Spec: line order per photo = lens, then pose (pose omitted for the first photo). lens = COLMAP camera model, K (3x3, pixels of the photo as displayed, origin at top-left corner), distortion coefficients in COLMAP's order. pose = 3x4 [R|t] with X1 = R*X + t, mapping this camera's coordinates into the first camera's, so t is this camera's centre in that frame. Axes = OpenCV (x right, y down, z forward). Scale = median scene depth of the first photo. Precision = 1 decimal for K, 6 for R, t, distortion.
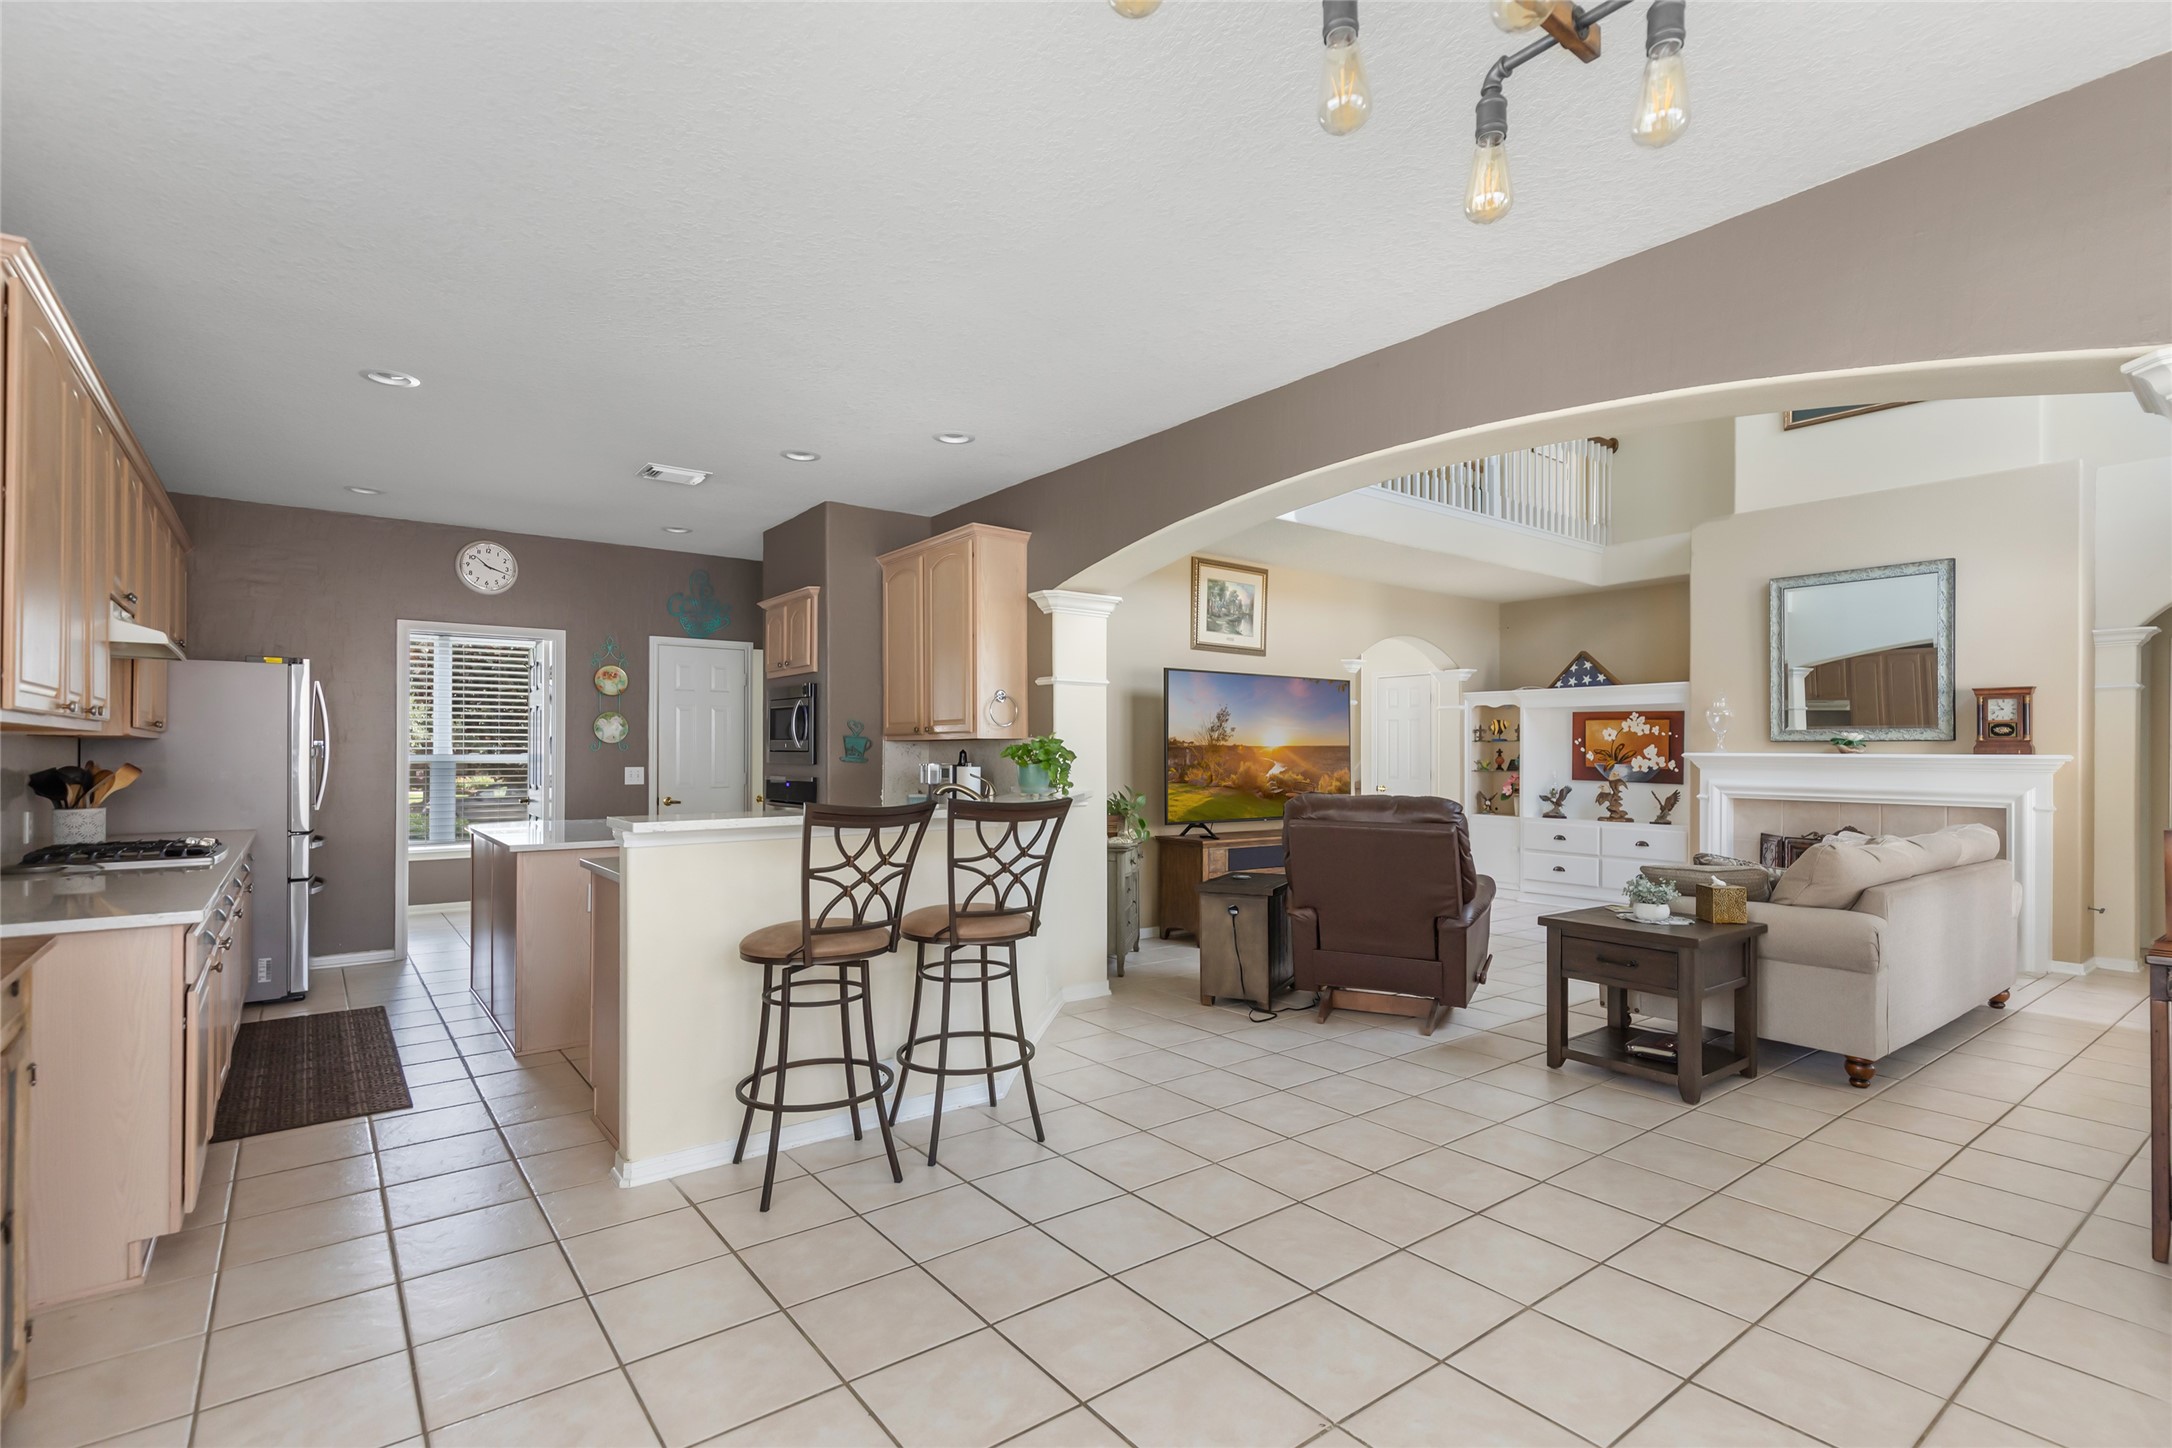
lens RADIAL K [[953.9, 0, 1084.7], [0, 953.9, 747.5], [0, 0, 1]] dist [0.001340, -0.000099]
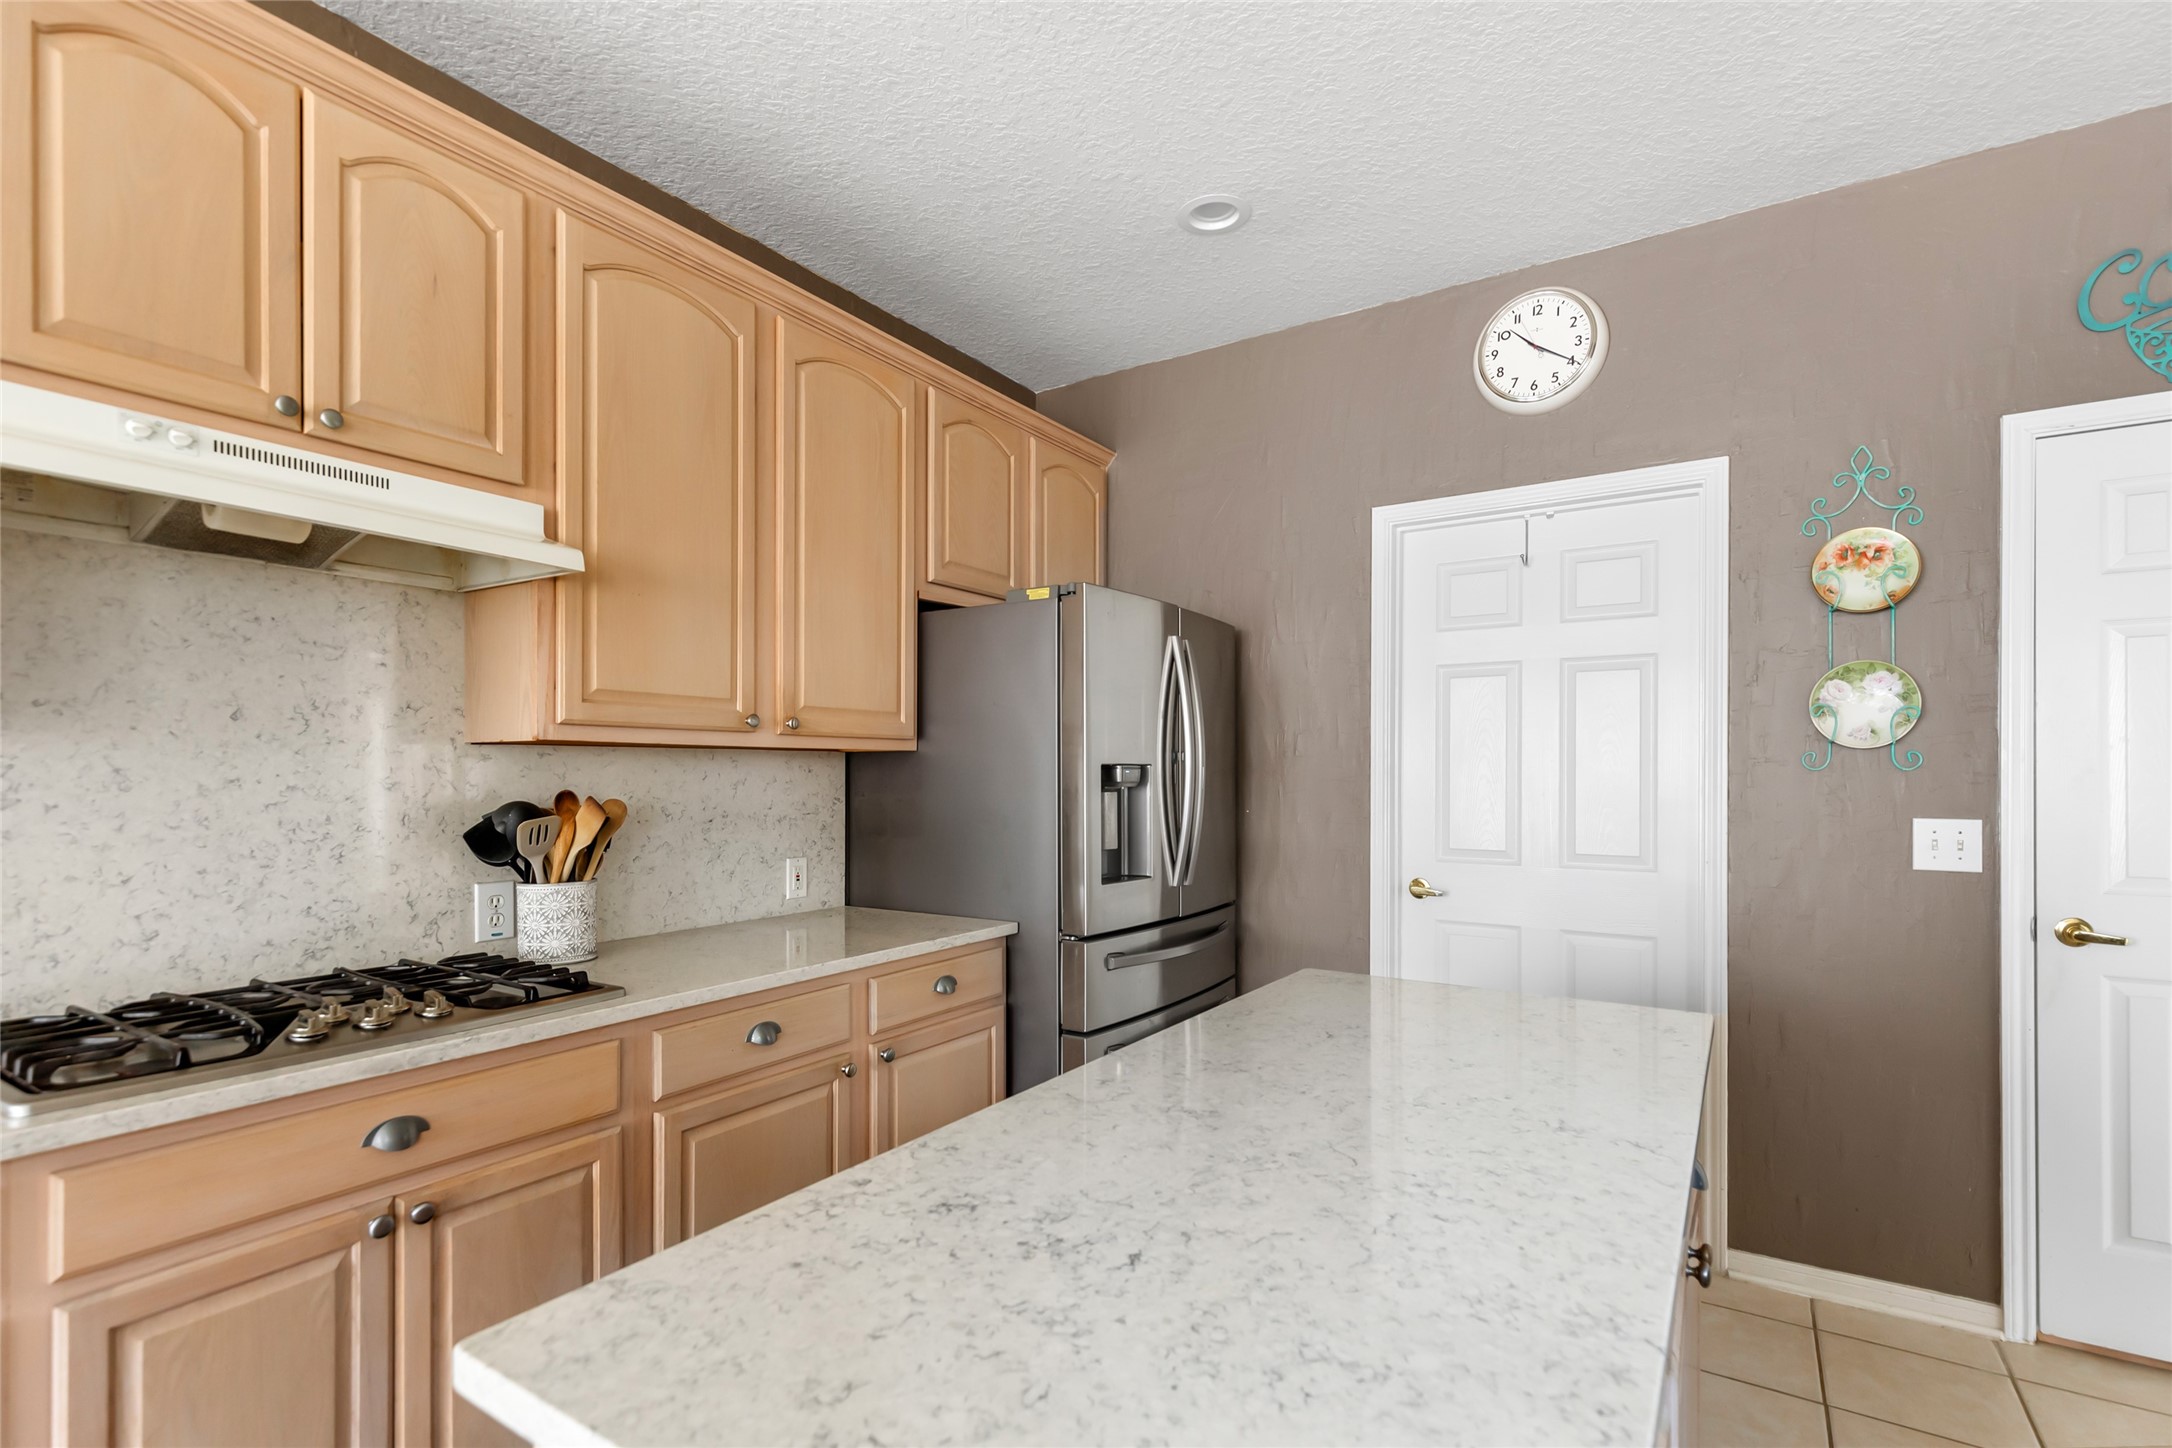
lens RADIAL K [[1019.3, 0, 1088.7], [0, 1019.3, 773.9], [0, 0, 1]] dist [-0.000983, 0.000007]
pose [[0.300253, 0.001845, -0.953858, -0.282968], [0.004911, 0.999982, 0.003480, 0.002630], [0.953847, -0.005729, 0.300238, 0.773738]]
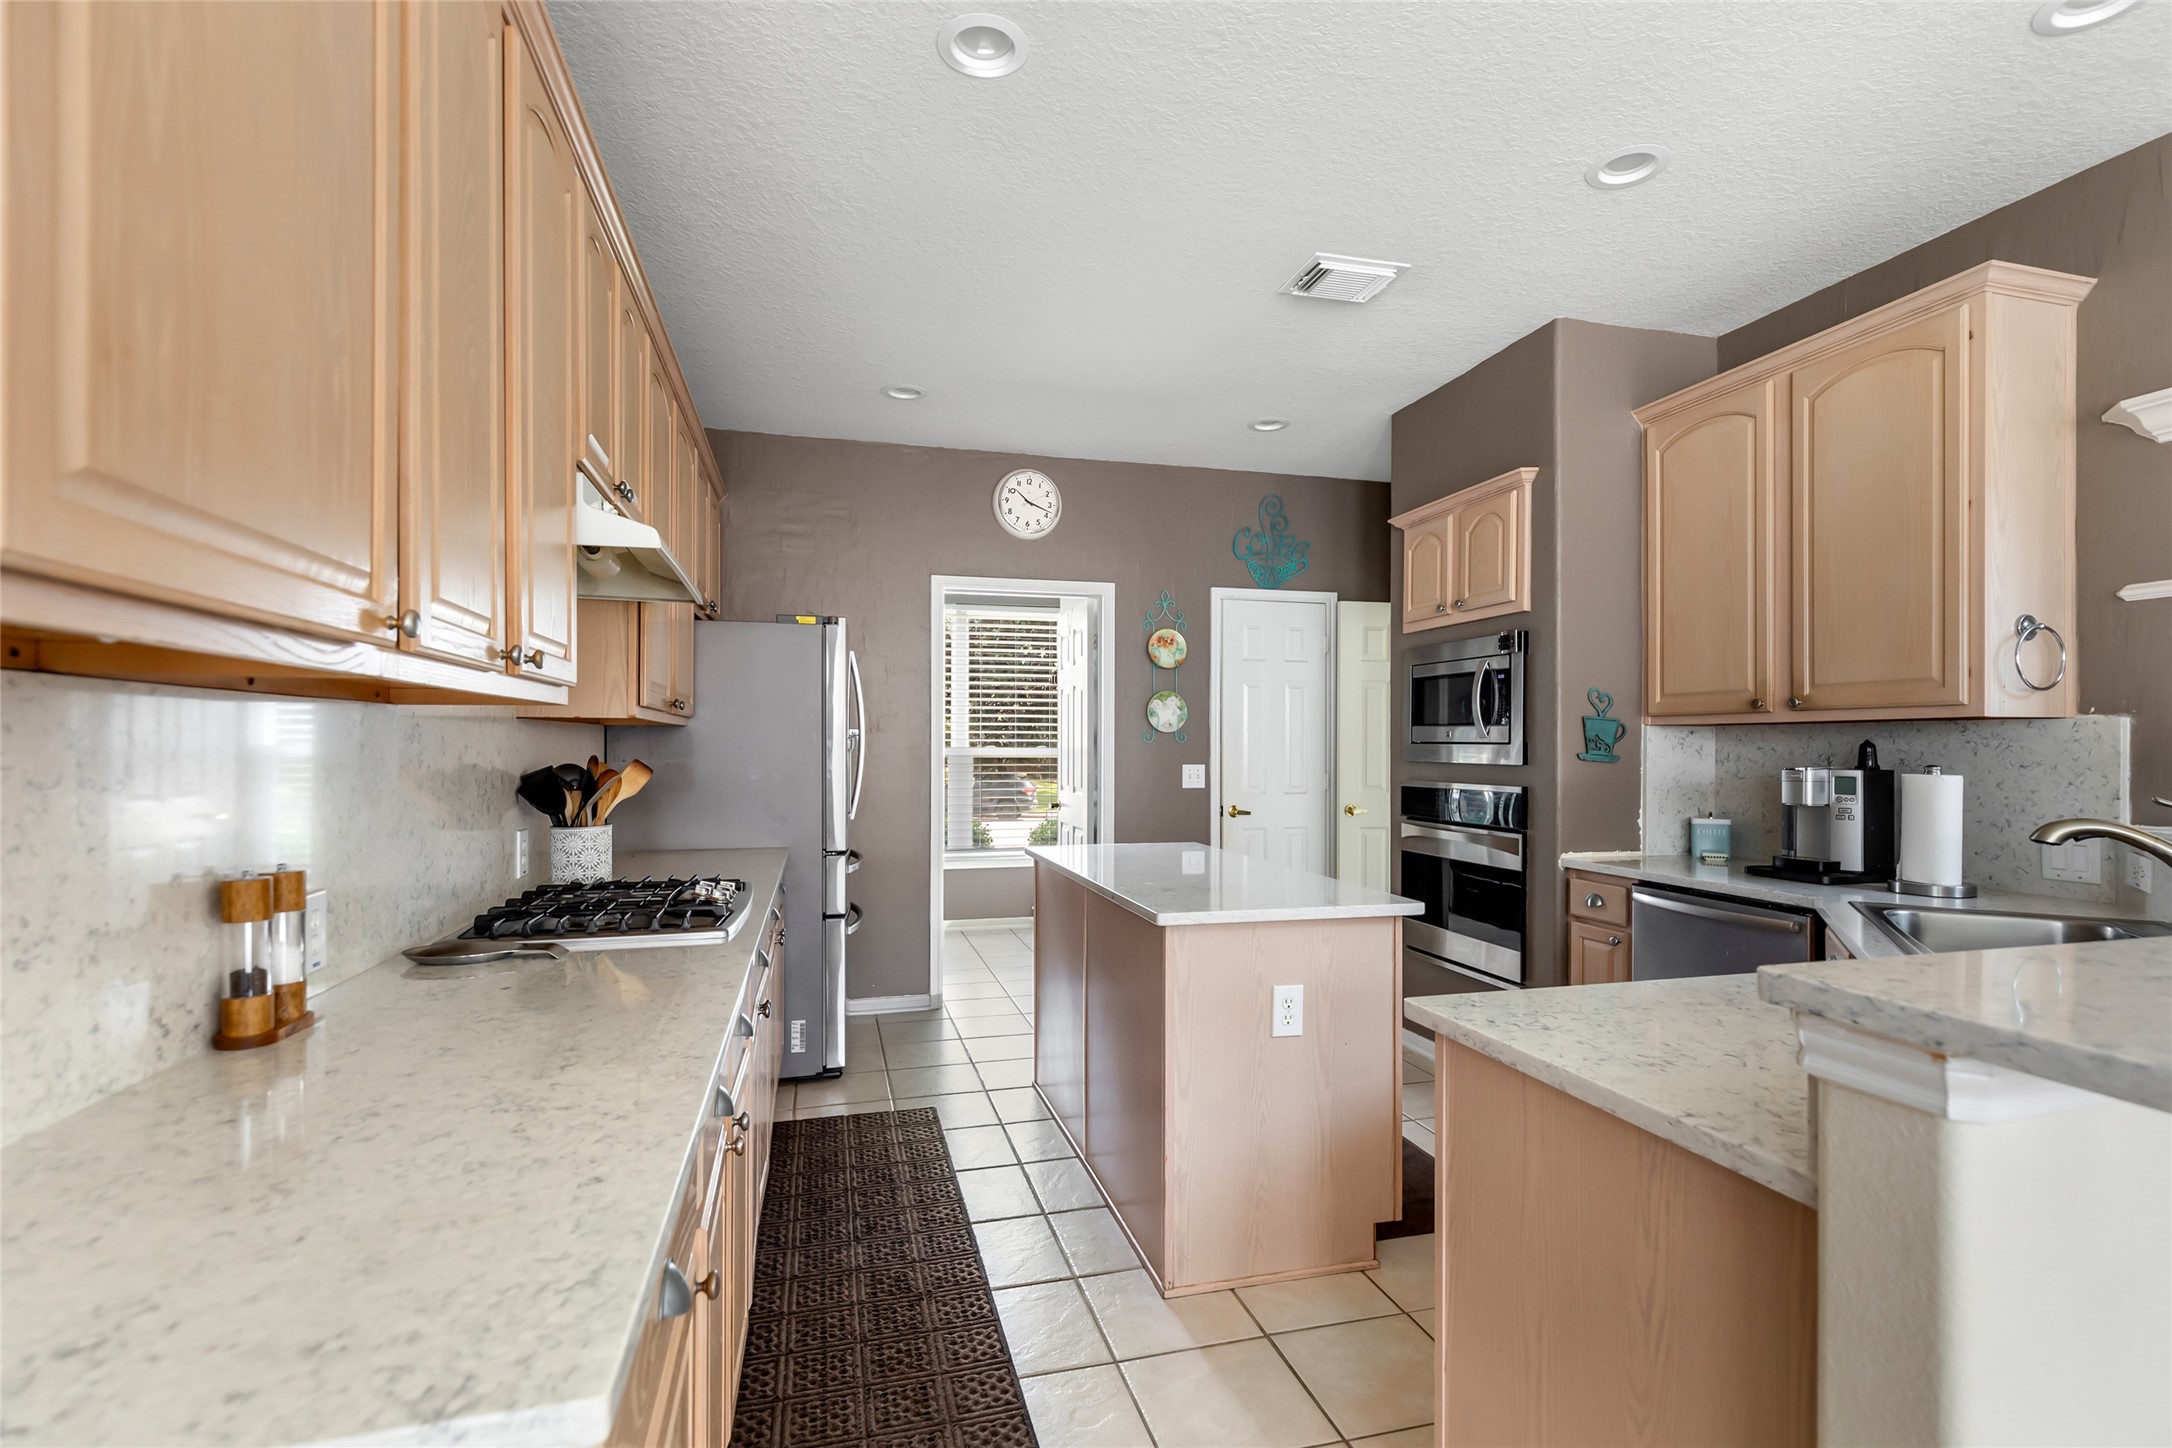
lens RADIAL K [[1019.6, 0, 1131.2], [0, 1019.6, 749.1], [0, 0, 1]] dist [-0.001417, -0.000035]
pose [[0.924060, 0.002717, -0.382237, -0.273567], [0.000409, 0.999967, 0.008099, 0.002410], [0.382246, -0.007641, 0.924029, 0.317175]]
